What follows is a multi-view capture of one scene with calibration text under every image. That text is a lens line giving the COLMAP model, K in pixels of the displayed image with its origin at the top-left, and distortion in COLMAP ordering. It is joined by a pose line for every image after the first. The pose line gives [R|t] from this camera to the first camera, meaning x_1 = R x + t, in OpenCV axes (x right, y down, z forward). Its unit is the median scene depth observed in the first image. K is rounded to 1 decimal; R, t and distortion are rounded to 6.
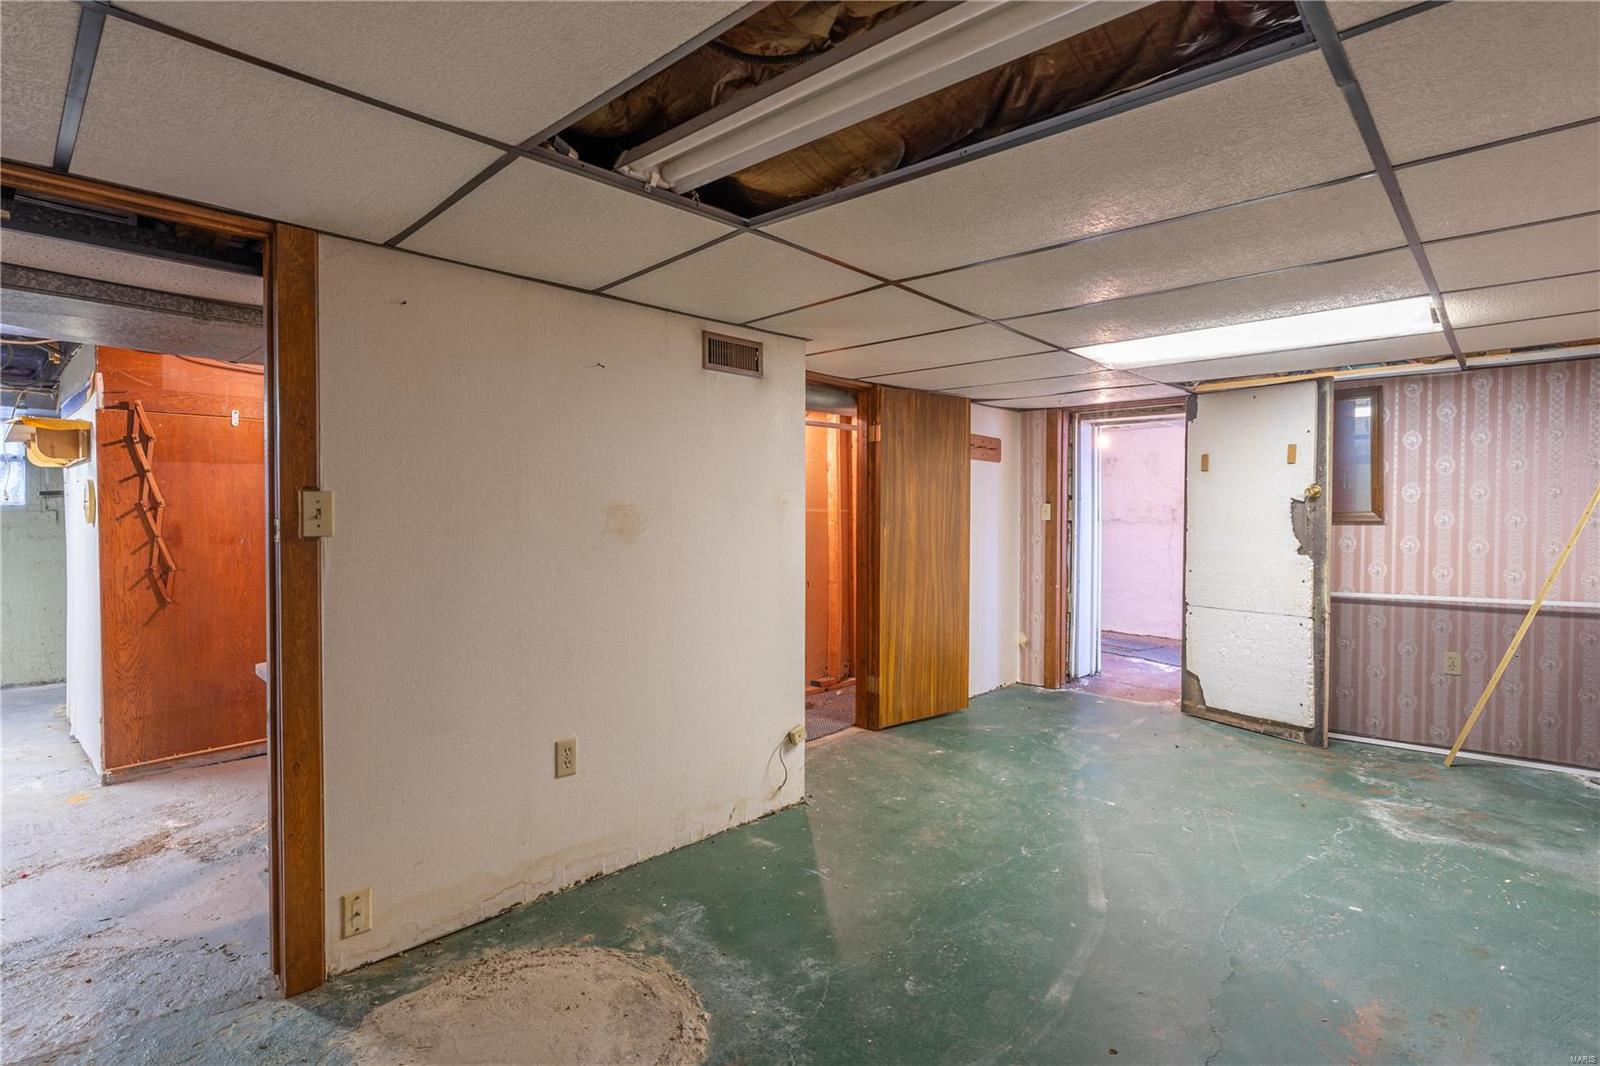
lens RADIAL K [[782.4, 0, 807.1], [0, 782.4, 523.7], [0, 0, 1]] dist [-0.001360, -0.000201]
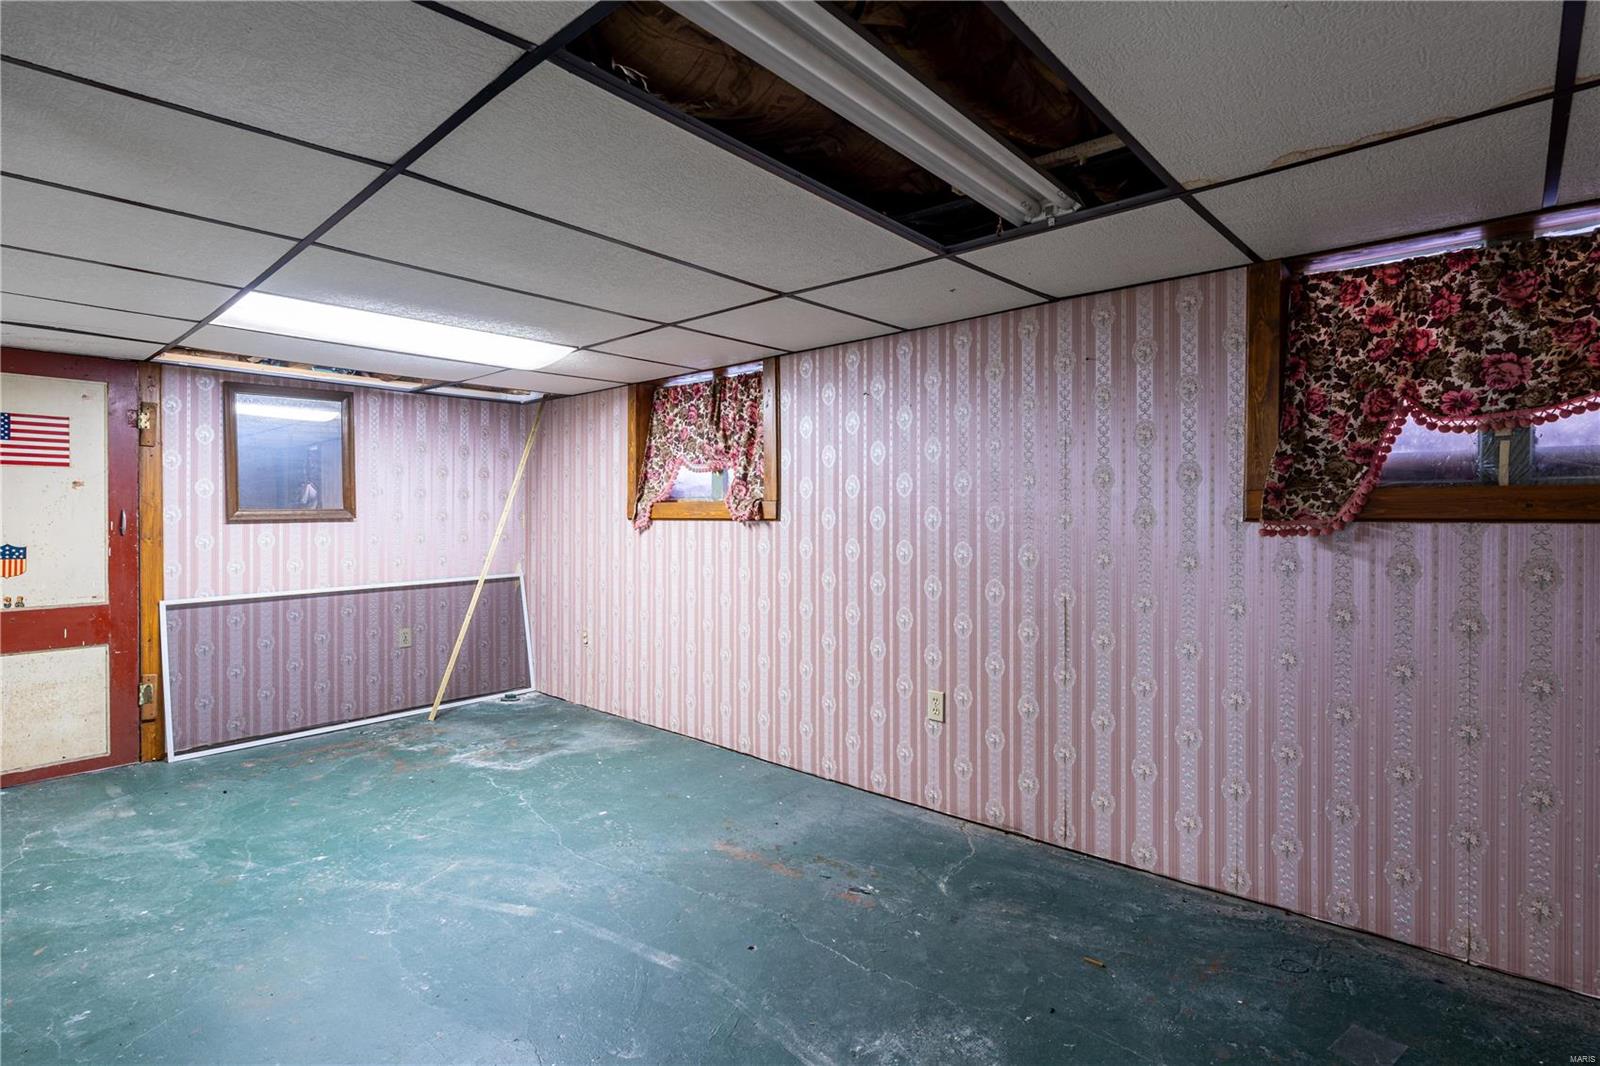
lens RADIAL K [[782.4, 0, 807.0], [0, 782.4, 530.2], [0, 0, 1]] dist [-0.001360, -0.000201]
pose [[-0.005726, -0.021493, 0.999753, -0.431566], [0.008849, 0.999729, 0.021543, -0.005310], [-0.999944, 0.008970, -0.005535, 0.471926]]
